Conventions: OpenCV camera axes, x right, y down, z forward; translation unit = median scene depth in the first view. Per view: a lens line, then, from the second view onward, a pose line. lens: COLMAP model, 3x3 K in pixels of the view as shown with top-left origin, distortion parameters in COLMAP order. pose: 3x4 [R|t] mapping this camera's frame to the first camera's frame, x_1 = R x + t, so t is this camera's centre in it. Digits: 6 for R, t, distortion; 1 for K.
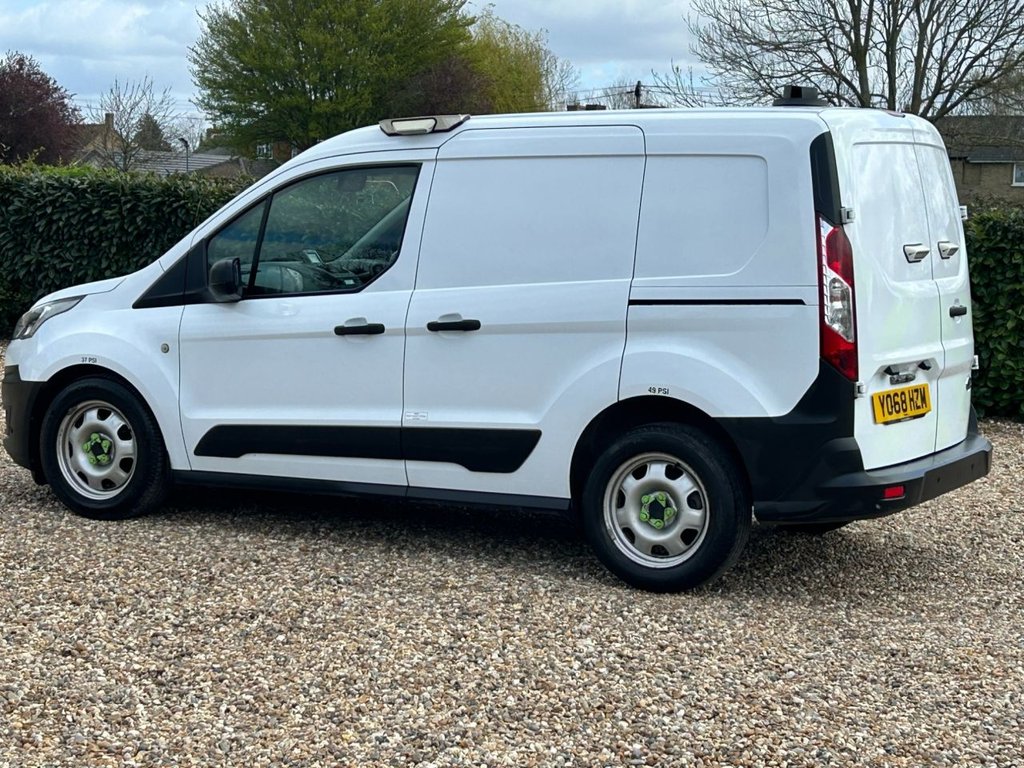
lens RADIAL K [[2068.3, 0, 512.0], [0, 2068.3, 384.0], [0, 0, 1]] dist [0.173576, -0.289747]
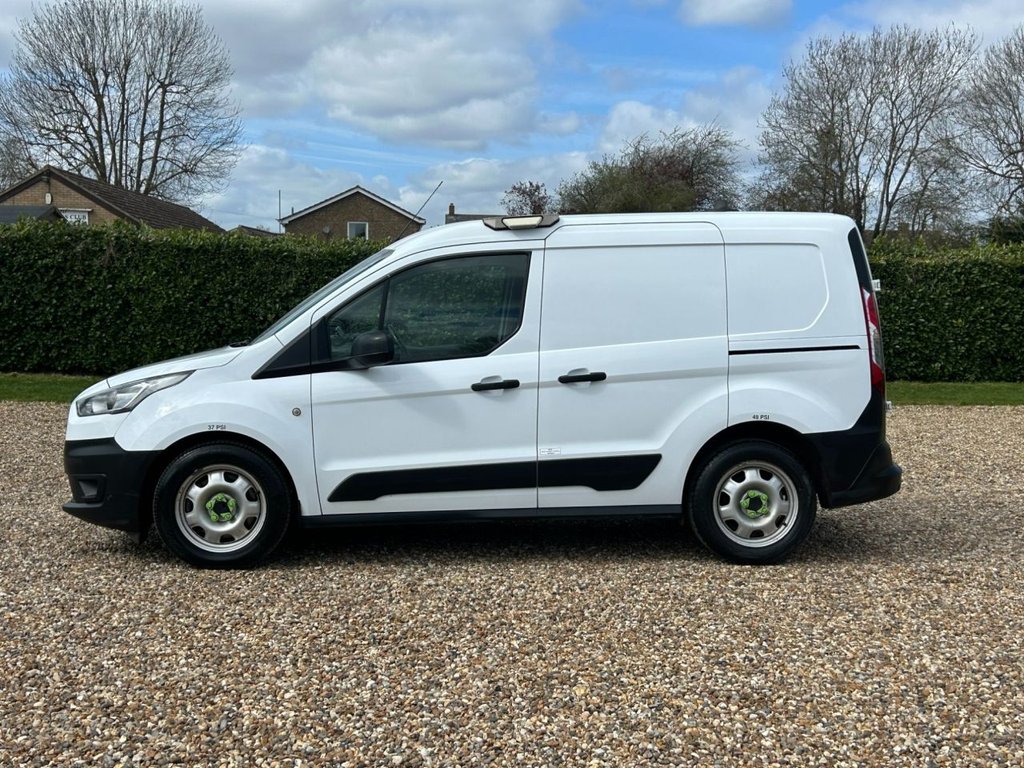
lens RADIAL K [[1248.5, 0, 512.0], [0, 1248.5, 384.0], [0, 0, 1]] dist [0.139494, -0.335378]
pose [[0.843108, -0.049780, 0.535436, -0.485319], [0.064404, 0.997887, -0.008638, -0.020987], [-0.533874, 0.041767, 0.844532, 0.381390]]
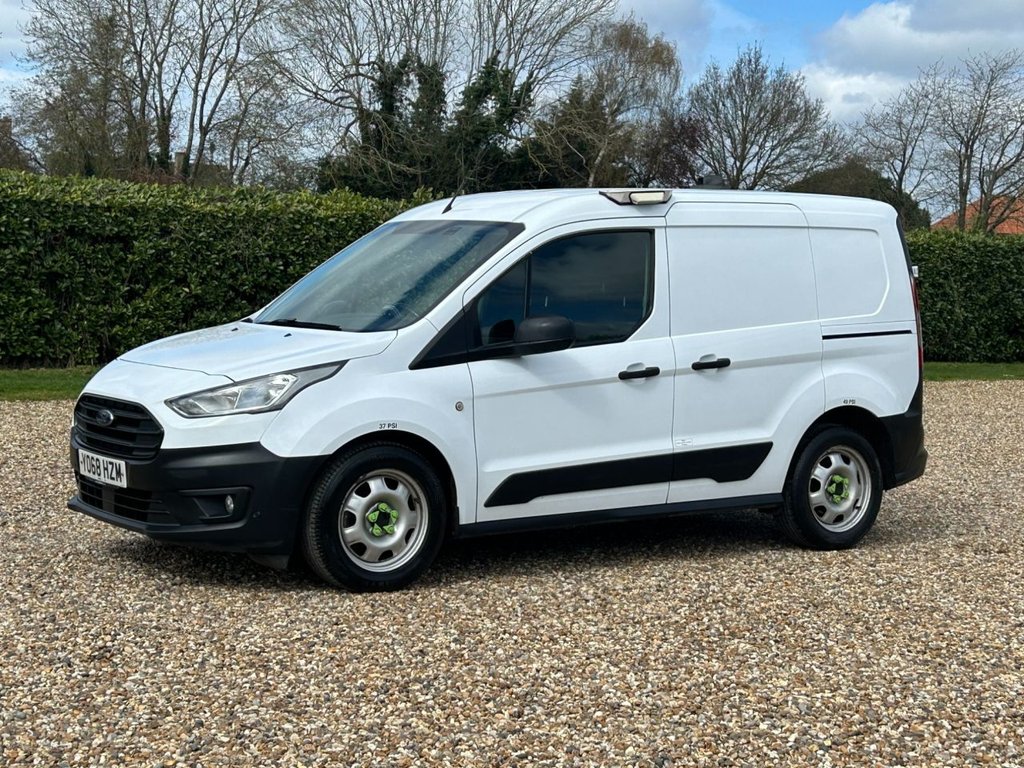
lens RADIAL K [[1729.5, 0, 512.0], [0, 1729.5, 384.0], [0, 0, 1]] dist [0.166793, 0.004537]
pose [[0.455437, -0.066014, 0.887817, -1.001698], [0.069237, 0.996853, 0.038604, -0.065171], [-0.887572, 0.043888, 0.458574, 0.650330]]
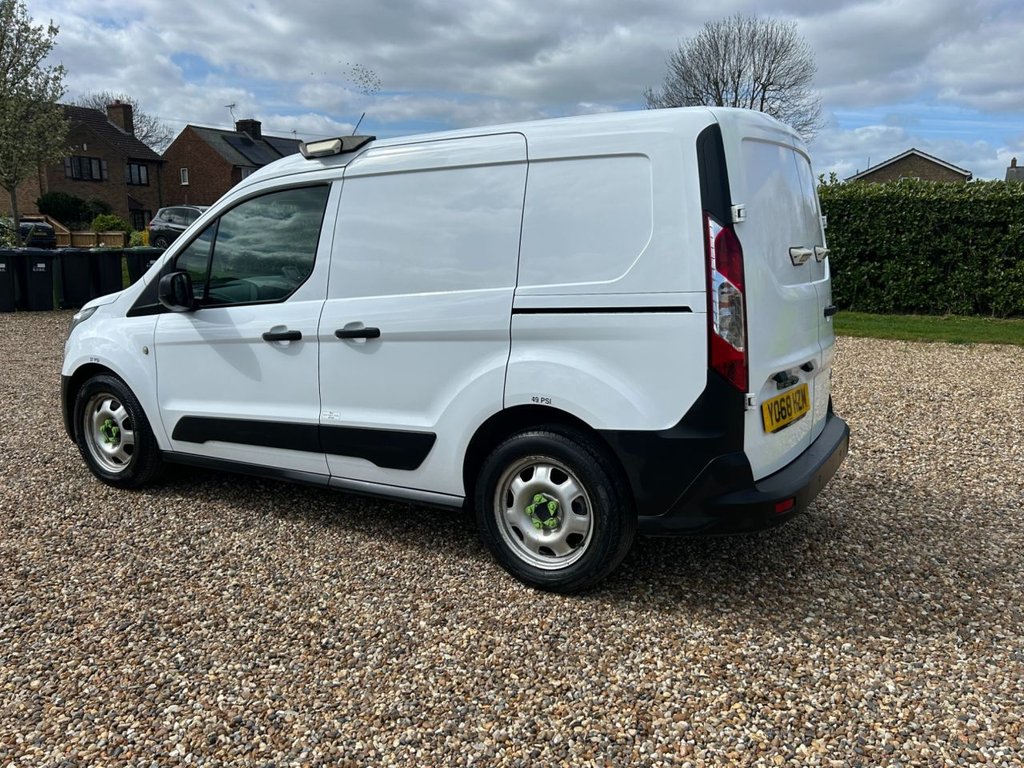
lens RADIAL K [[817.8, 0, 512.0], [0, 817.8, 384.0], [0, 0, 1]] dist [0.081540, -0.098573]
pose [[0.998827, -0.012724, -0.046718, 0.072789], [0.016002, 0.997385, 0.070472, -0.031226], [0.045699, -0.071137, 0.996419, 0.589049]]
